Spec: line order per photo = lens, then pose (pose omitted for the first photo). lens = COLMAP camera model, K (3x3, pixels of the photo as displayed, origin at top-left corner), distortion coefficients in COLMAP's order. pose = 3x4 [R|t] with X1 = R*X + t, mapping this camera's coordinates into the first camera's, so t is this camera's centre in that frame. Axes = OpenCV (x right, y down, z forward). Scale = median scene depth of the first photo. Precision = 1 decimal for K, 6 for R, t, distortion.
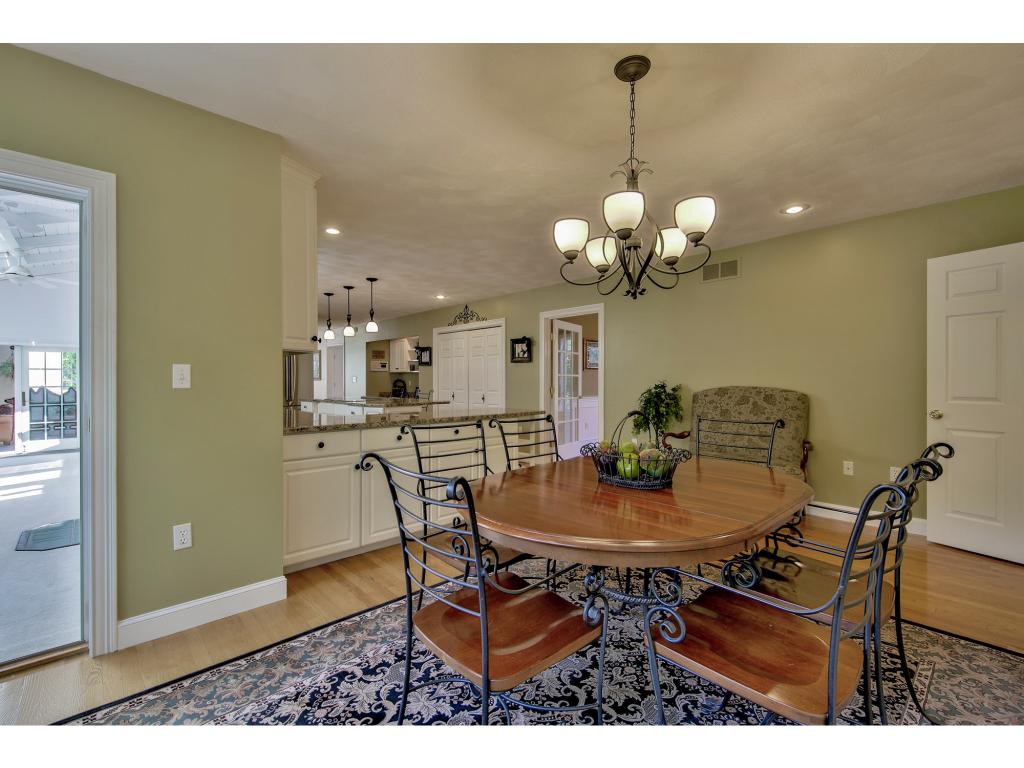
lens RADIAL K [[452.8, 0, 511.5], [0, 452.8, 381.8], [0, 0, 1]] dist [-0.000217, -0.000003]
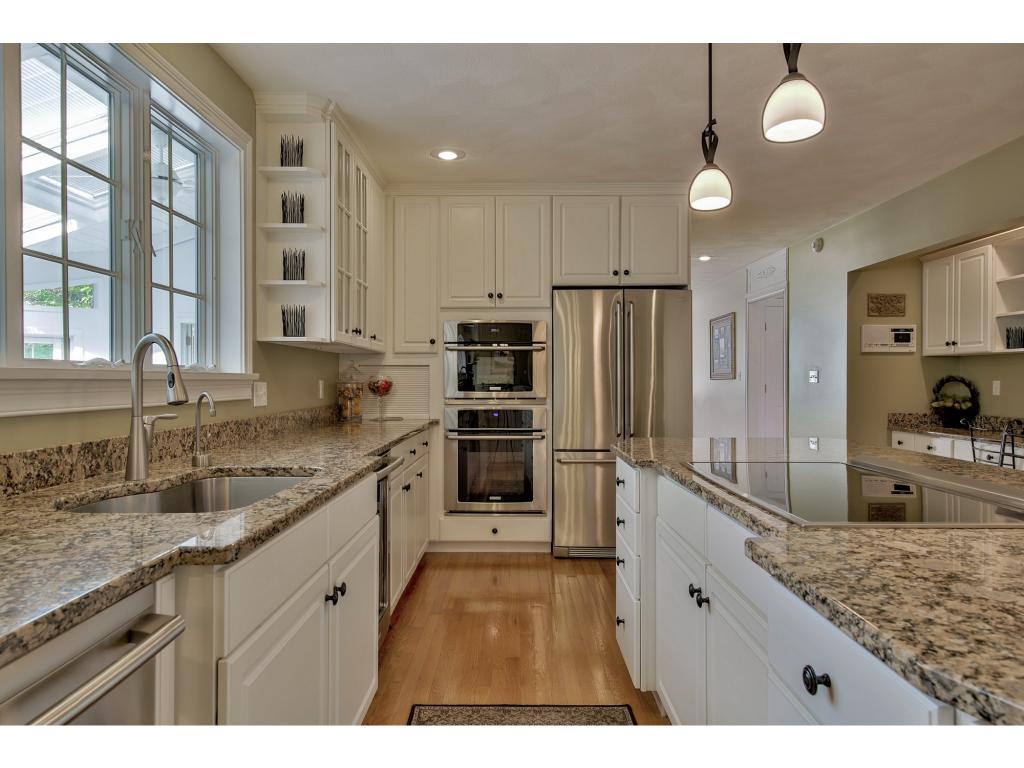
lens RADIAL K [[682.8, 0, 511.7], [0, 682.8, 383.2], [0, 0, 1]] dist [0.000951, 0.000105]
pose [[0.739280, 0.000917, -0.673397, -0.153114], [-0.002867, 0.999994, -0.001786, 0.001324], [0.673392, 0.003251, 0.739279, 0.418937]]
